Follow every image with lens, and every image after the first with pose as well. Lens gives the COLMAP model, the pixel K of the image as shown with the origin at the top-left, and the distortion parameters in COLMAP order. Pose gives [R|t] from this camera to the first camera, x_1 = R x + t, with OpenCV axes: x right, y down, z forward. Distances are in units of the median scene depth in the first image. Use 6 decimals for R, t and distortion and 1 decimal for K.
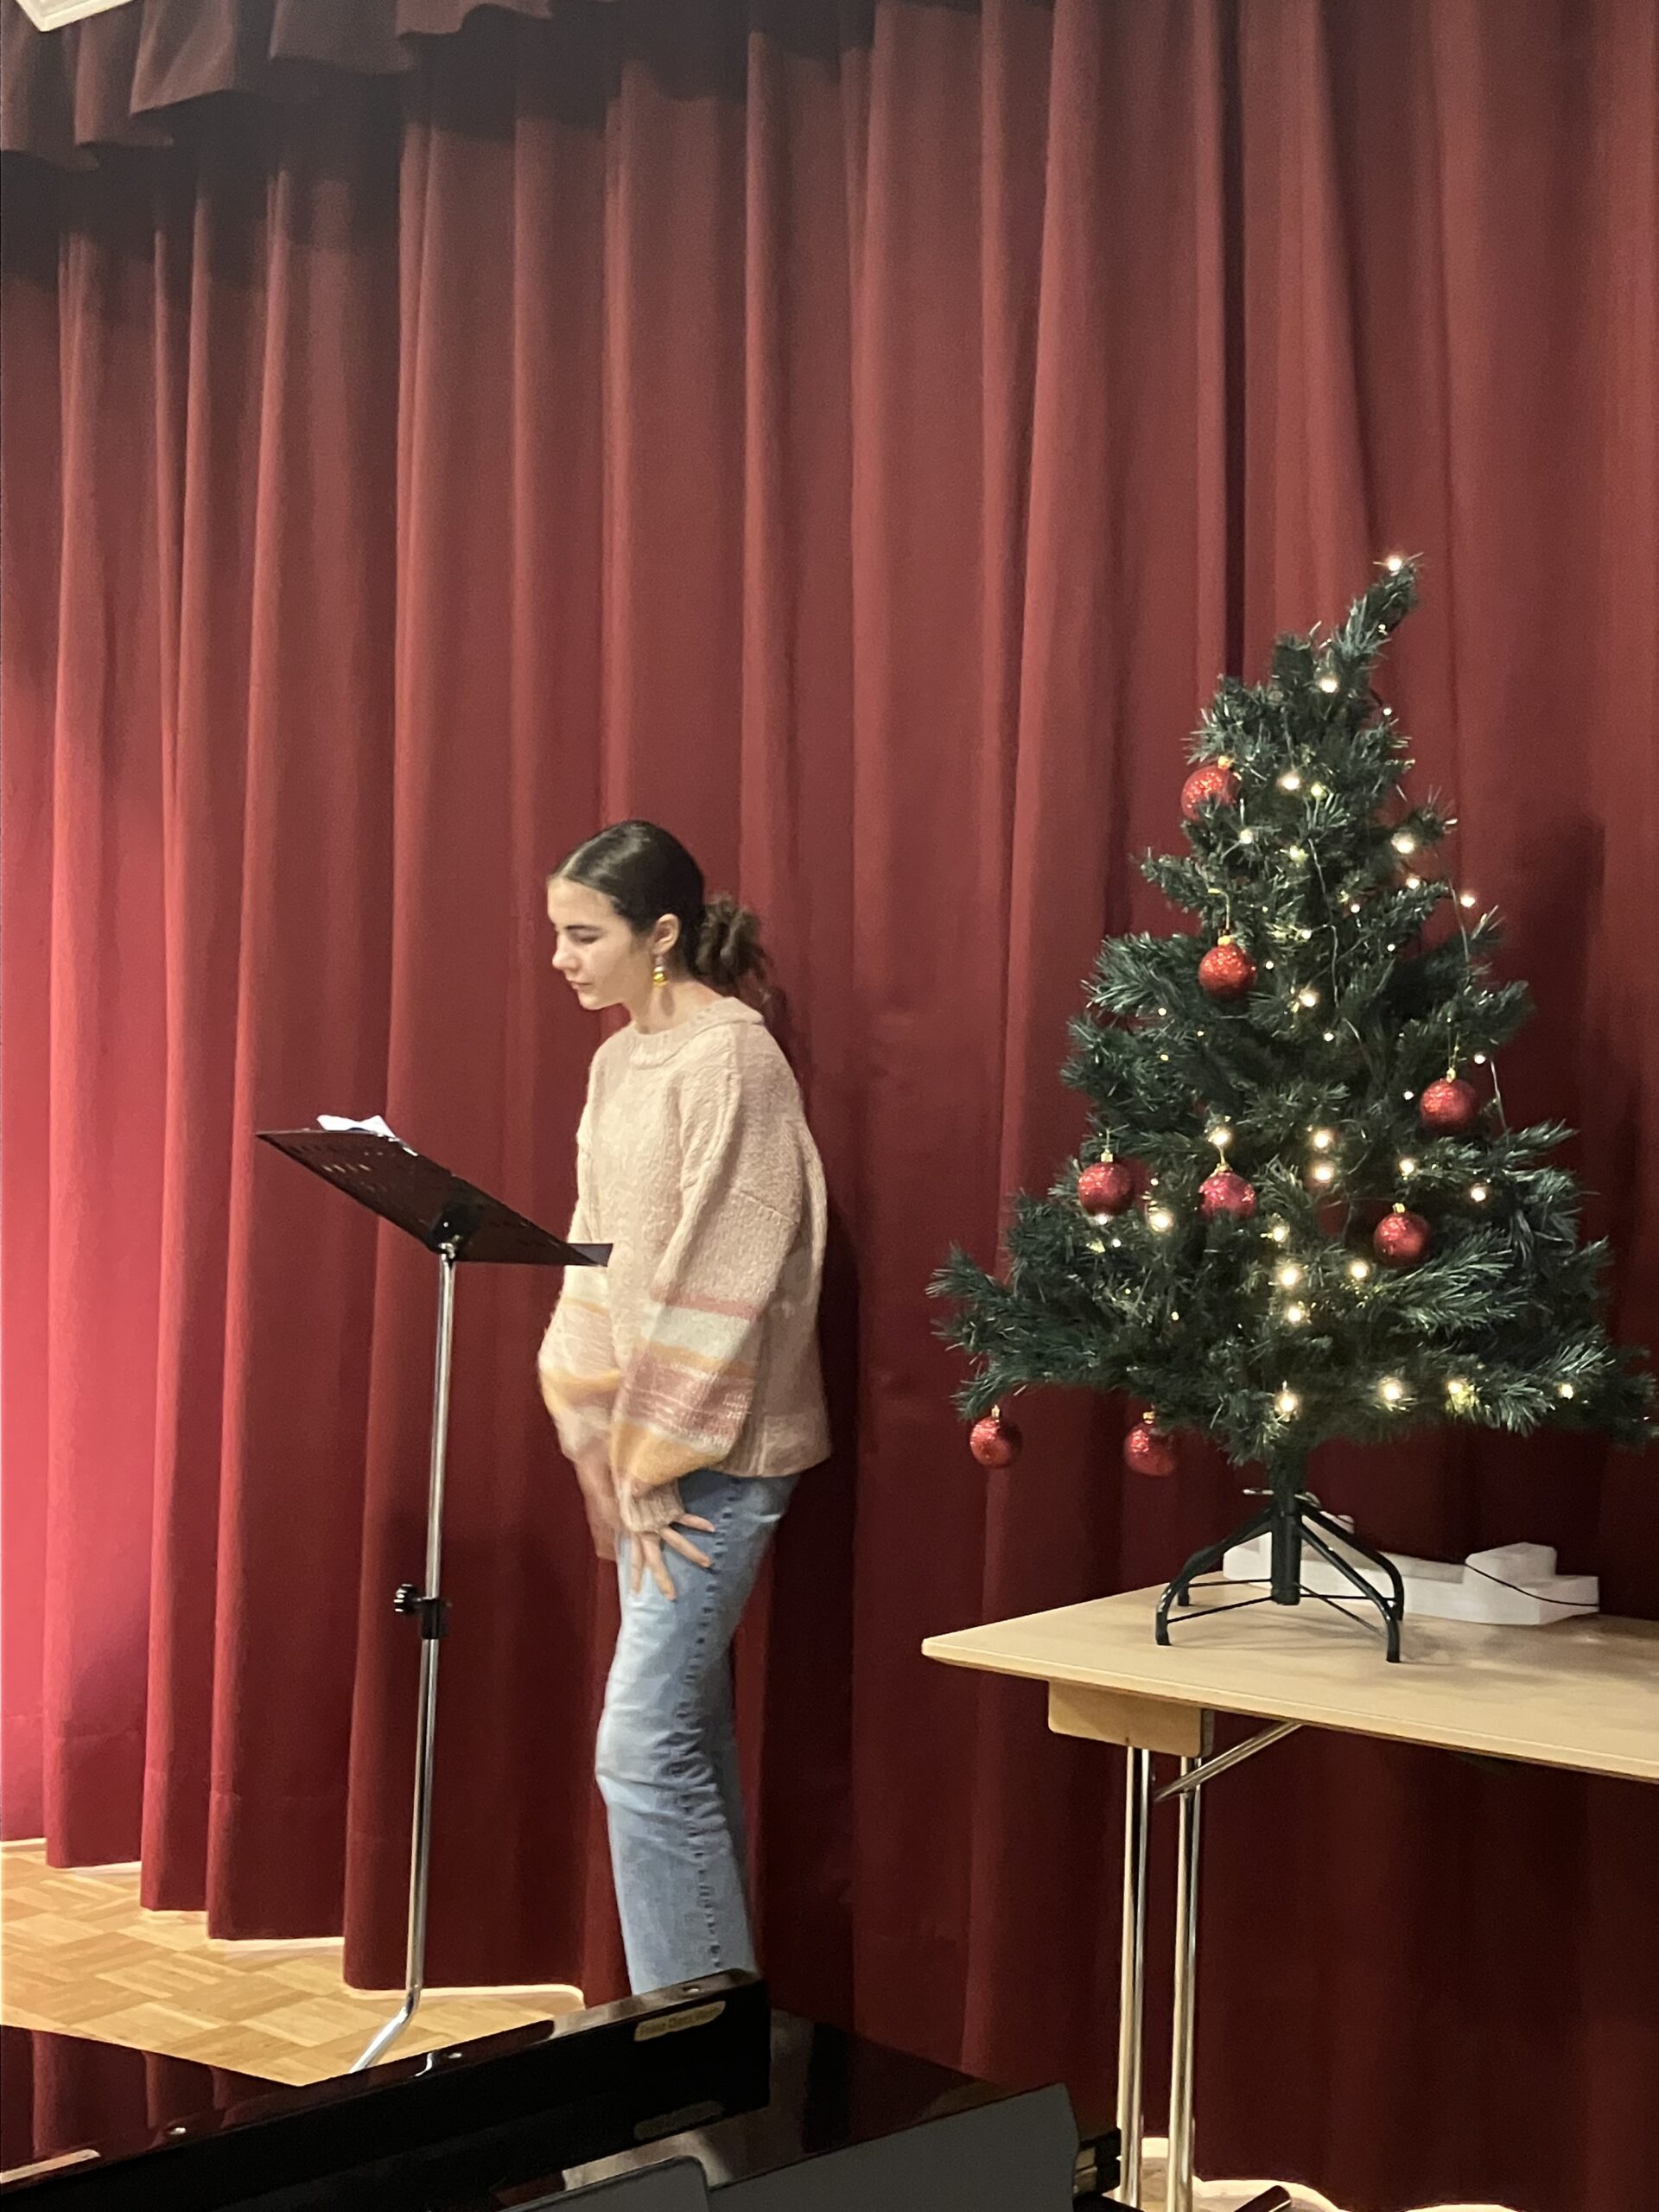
lens RADIAL K [[2708.9, 0, 839.5], [0, 2708.9, 1115.0], [0, 0, 1]] dist [0.024783, 0.000000]
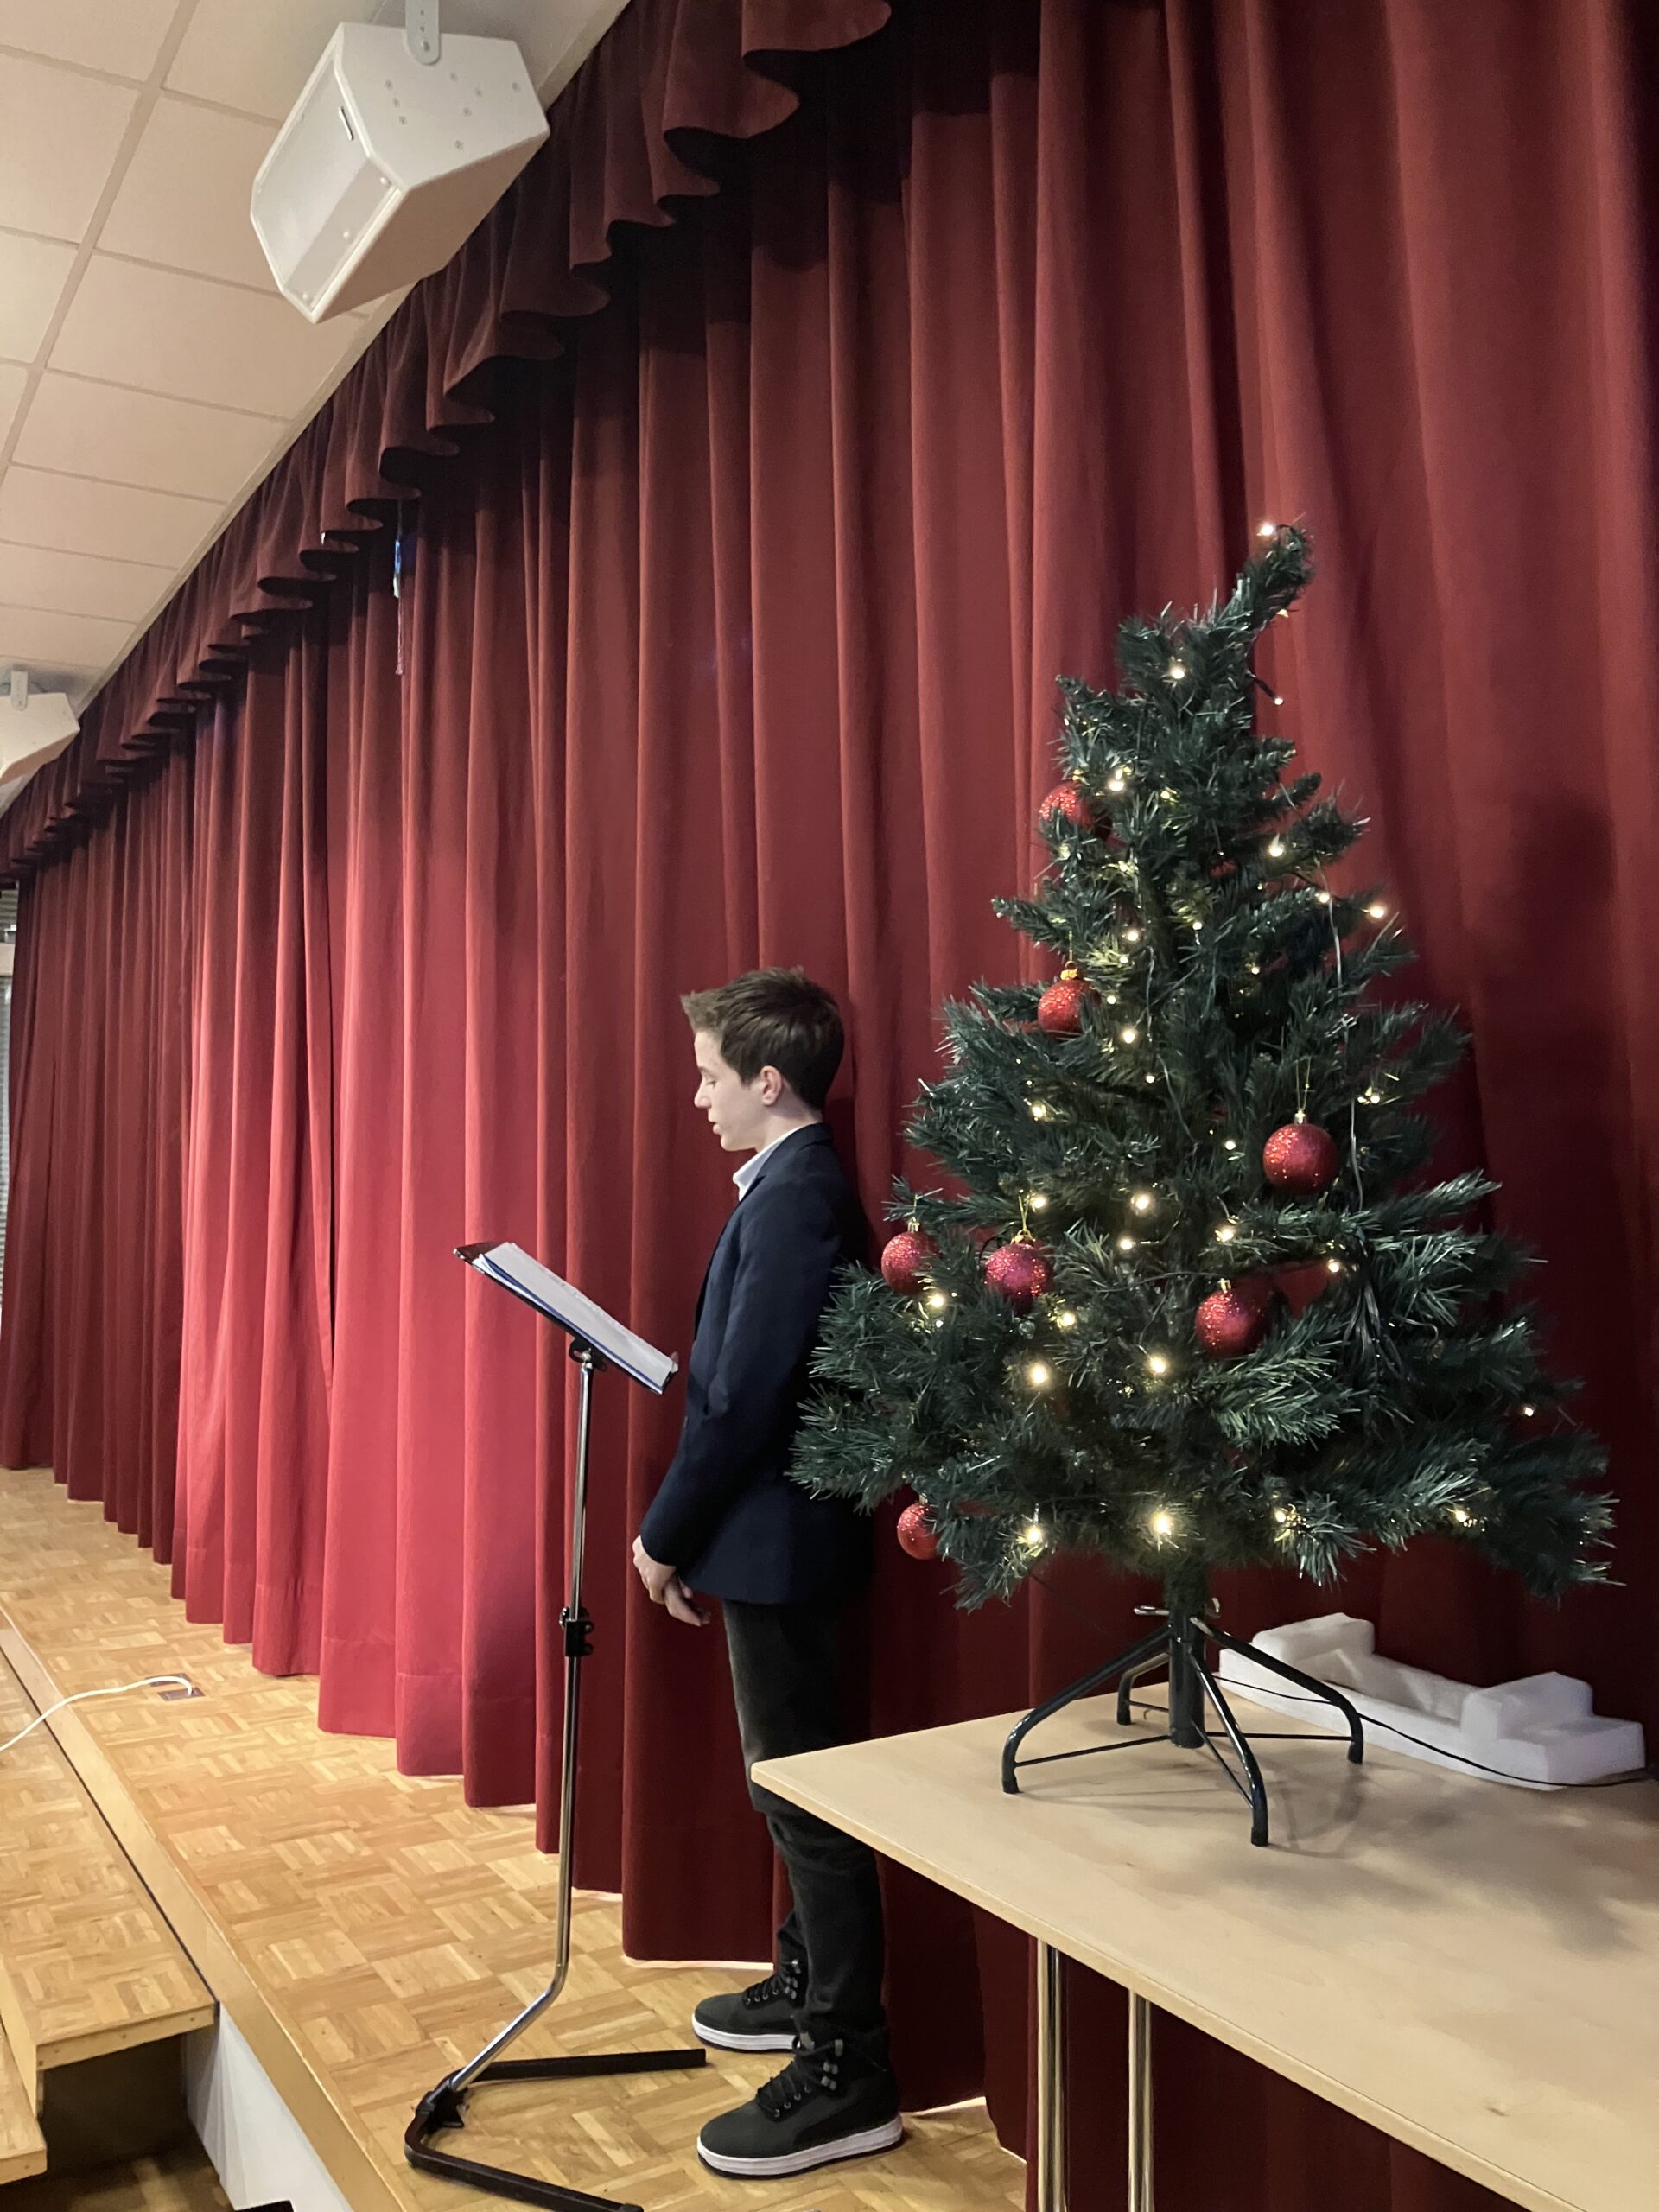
lens RADIAL K [[1827.1, 0, 818.3], [0, 1827.1, 1113.9], [0, 0, 1]] dist [0.048054, -0.074335]
pose [[0.935396, -0.036203, -0.351744, 0.279811], [0.023064, 0.998873, -0.041476, 0.003230], [0.352849, 0.030684, 0.935177, 0.432970]]
